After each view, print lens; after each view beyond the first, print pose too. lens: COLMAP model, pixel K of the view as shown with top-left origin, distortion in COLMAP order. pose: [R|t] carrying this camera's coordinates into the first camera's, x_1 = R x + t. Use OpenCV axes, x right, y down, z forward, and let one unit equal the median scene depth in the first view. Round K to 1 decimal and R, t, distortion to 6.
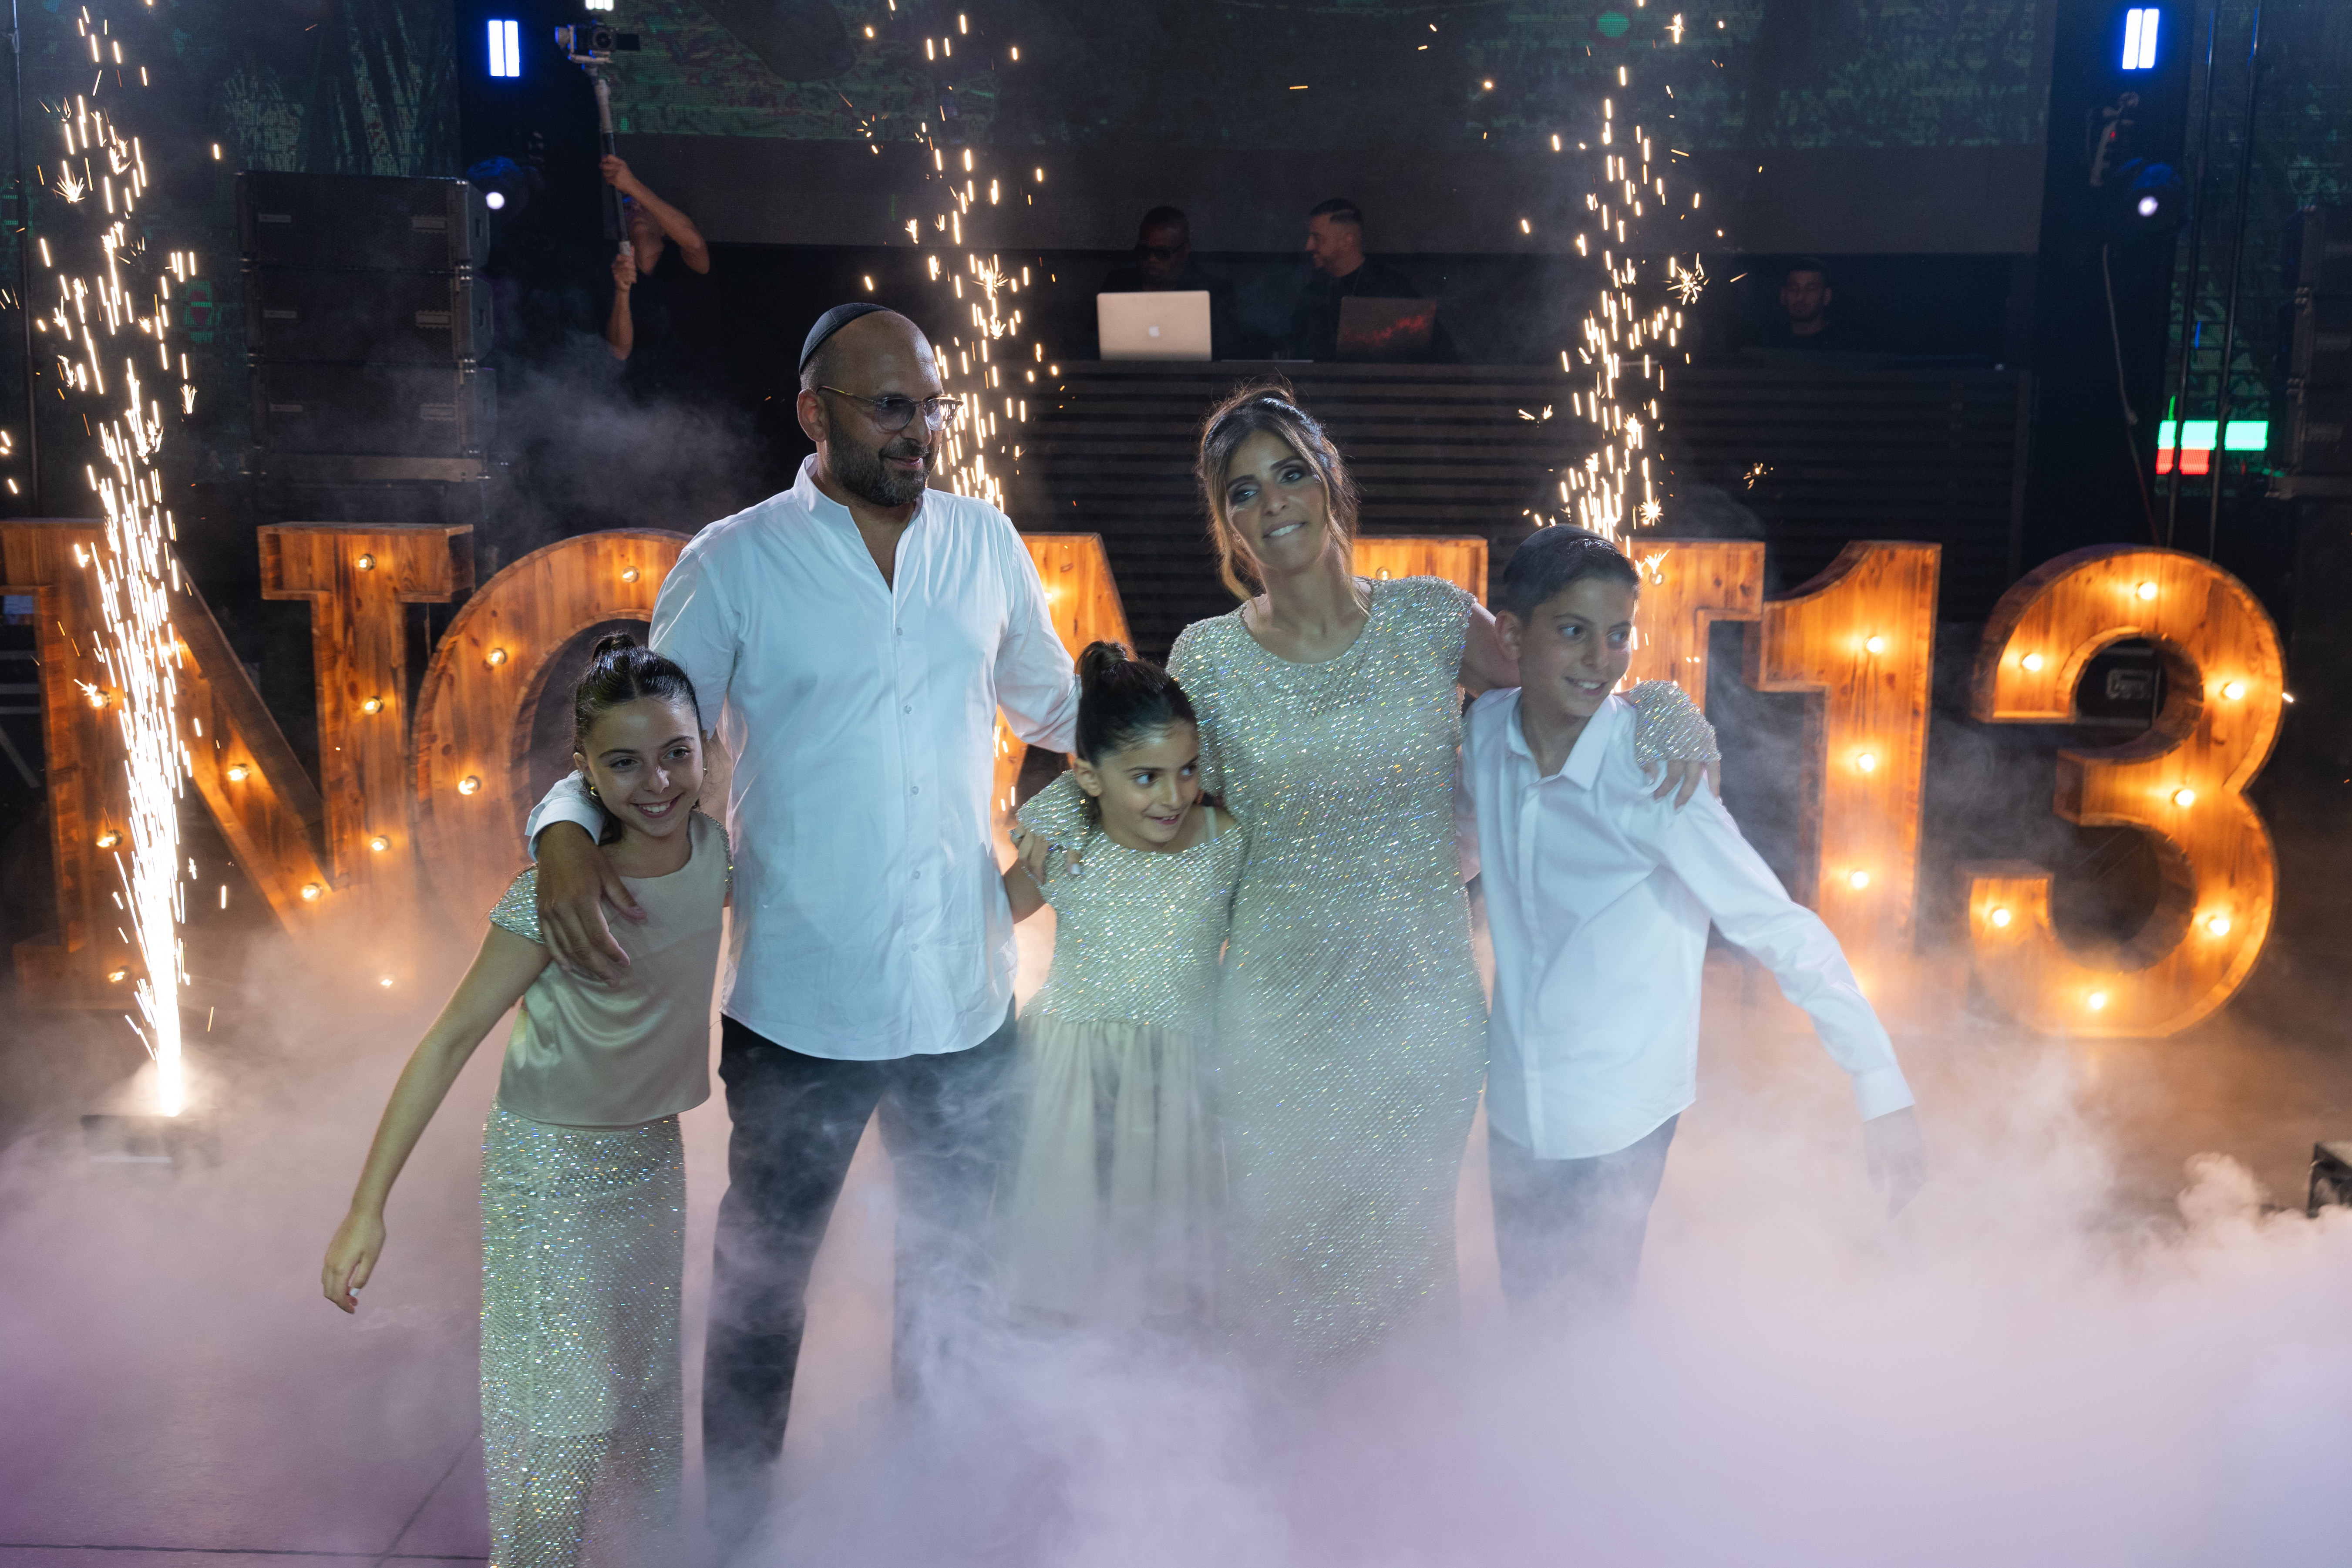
lens RADIAL K [[2049.8, 0, 1195.3], [0, 2049.8, 770.8], [0, 0, 1]] dist [-0.001377, -0.005120]
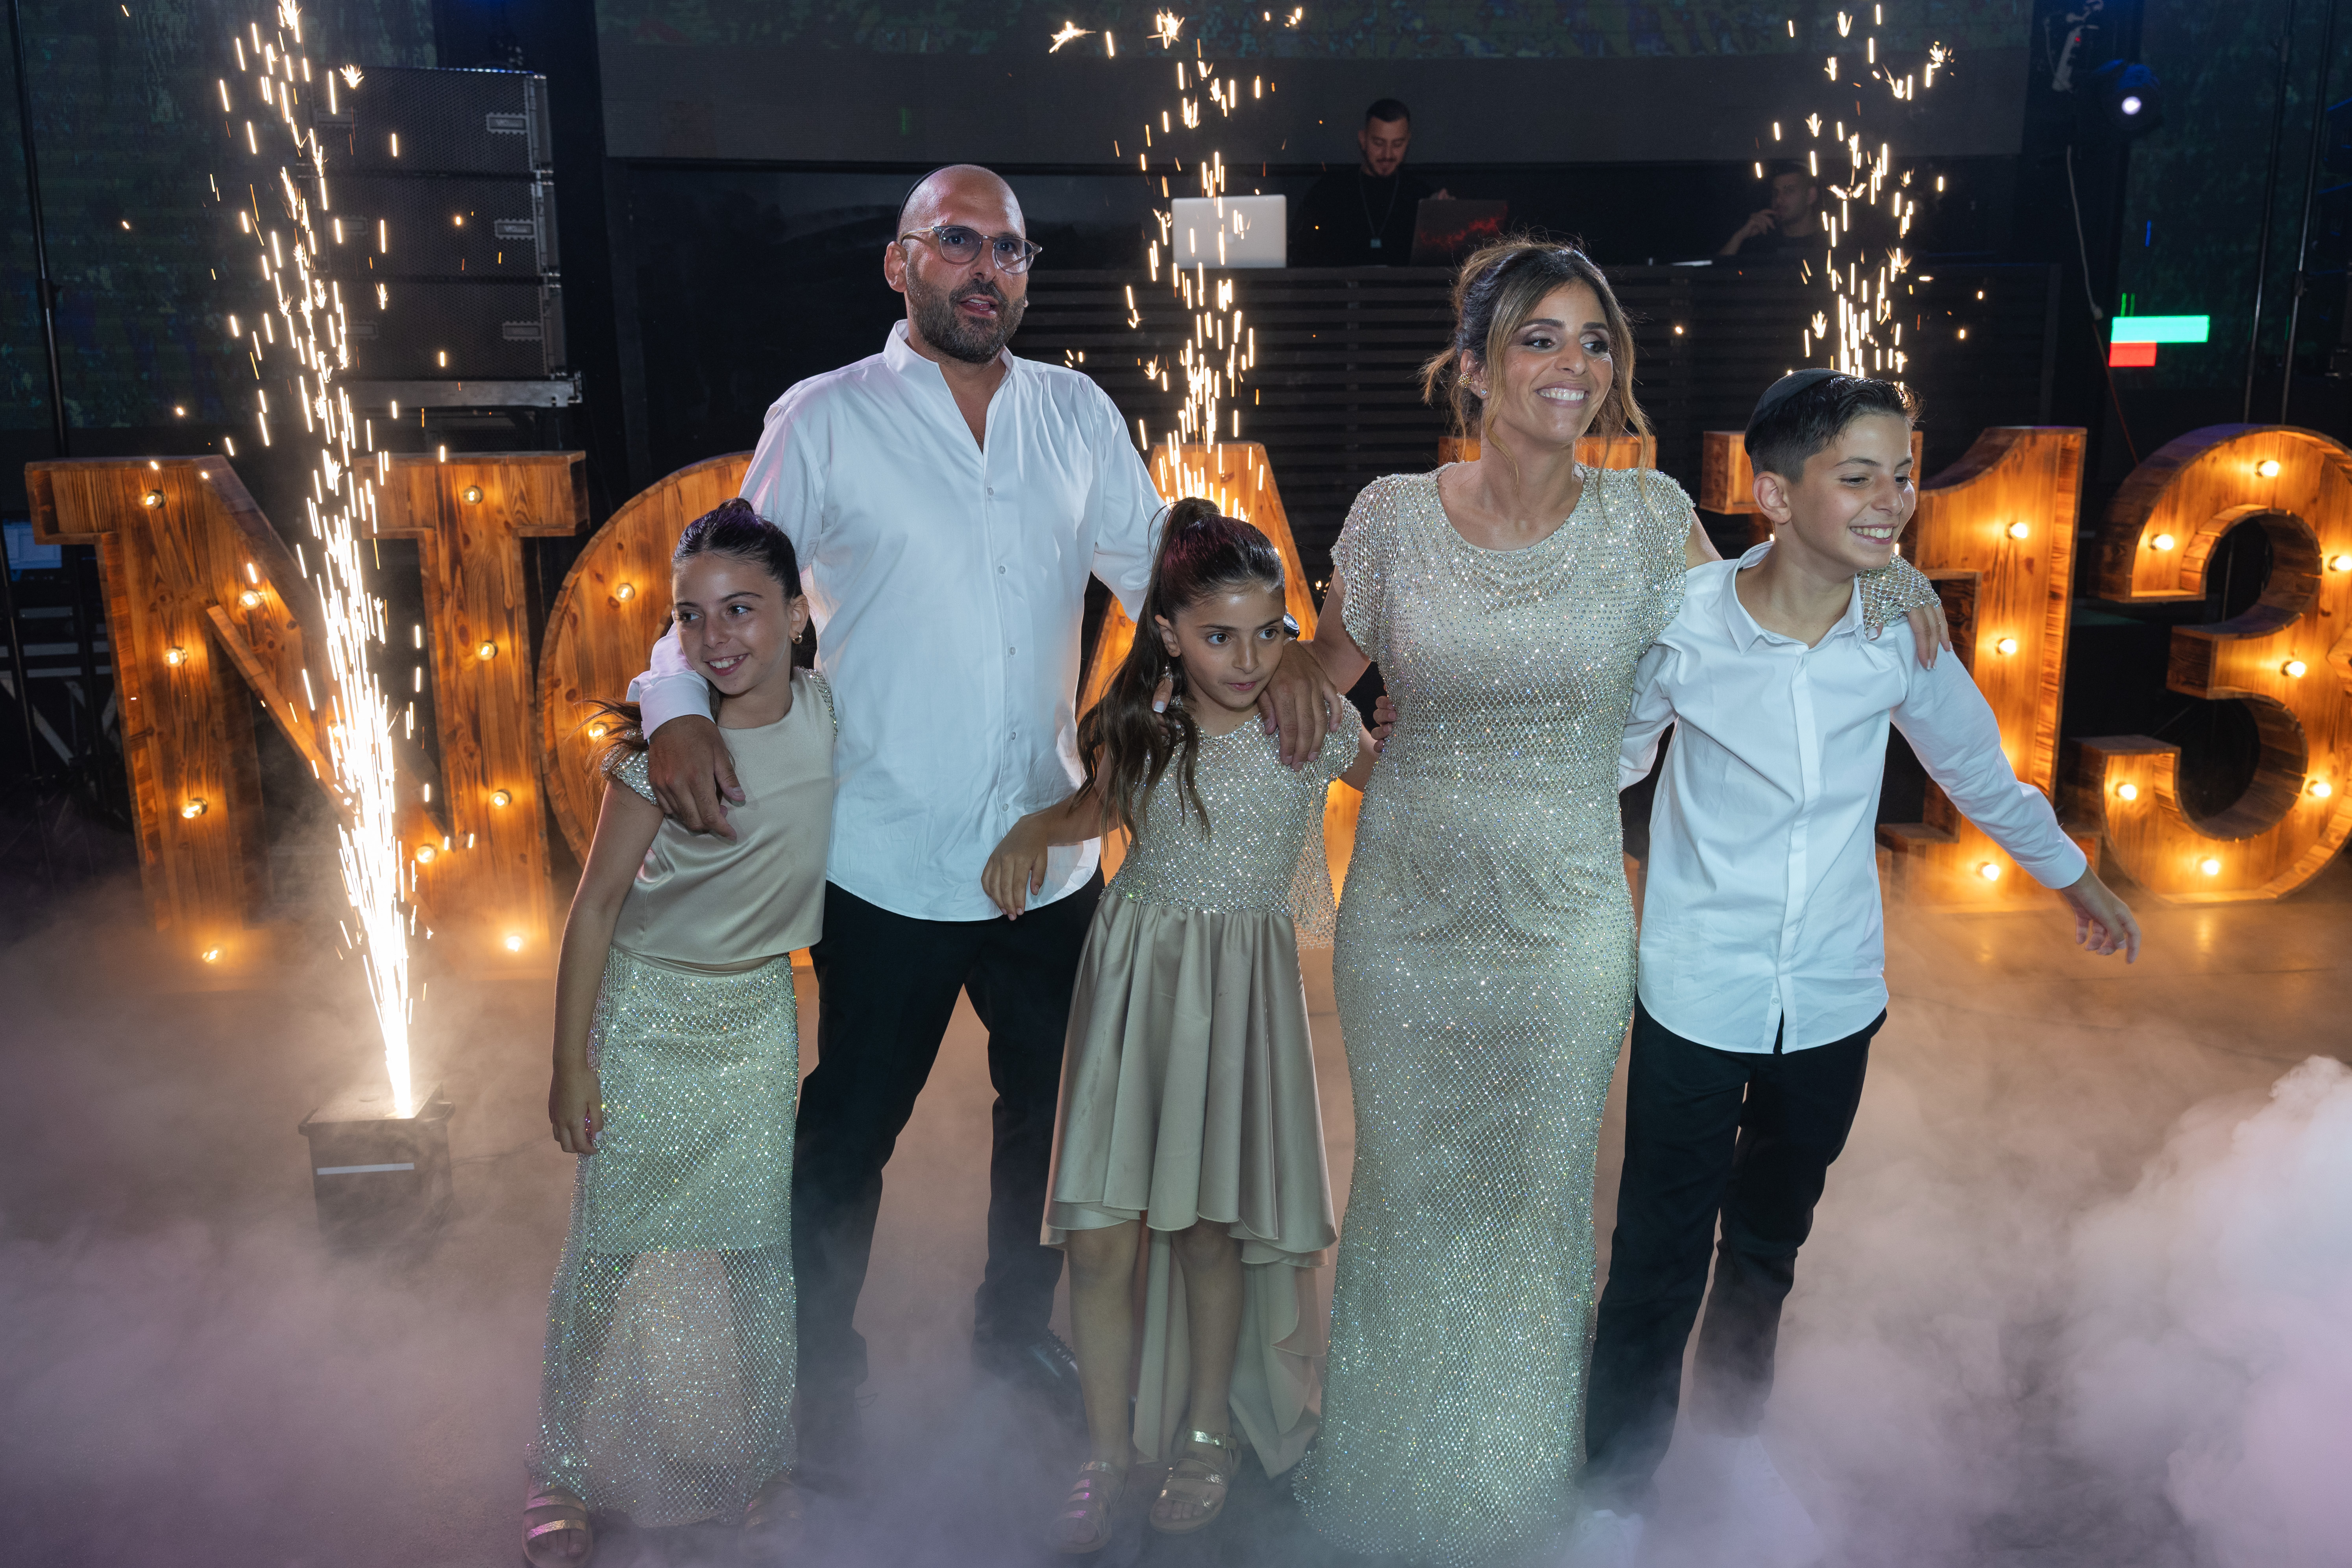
lens RADIAL K [[1879.2, 0, 1202.4], [0, 1879.2, 807.3], [0, 0, 1]] dist [-0.003999, -0.001992]
pose [[0.992176, -0.050290, 0.114274, -0.181664], [0.042881, 0.996871, 0.066397, -0.003614], [-0.117255, -0.060978, 0.991228, 0.114287]]
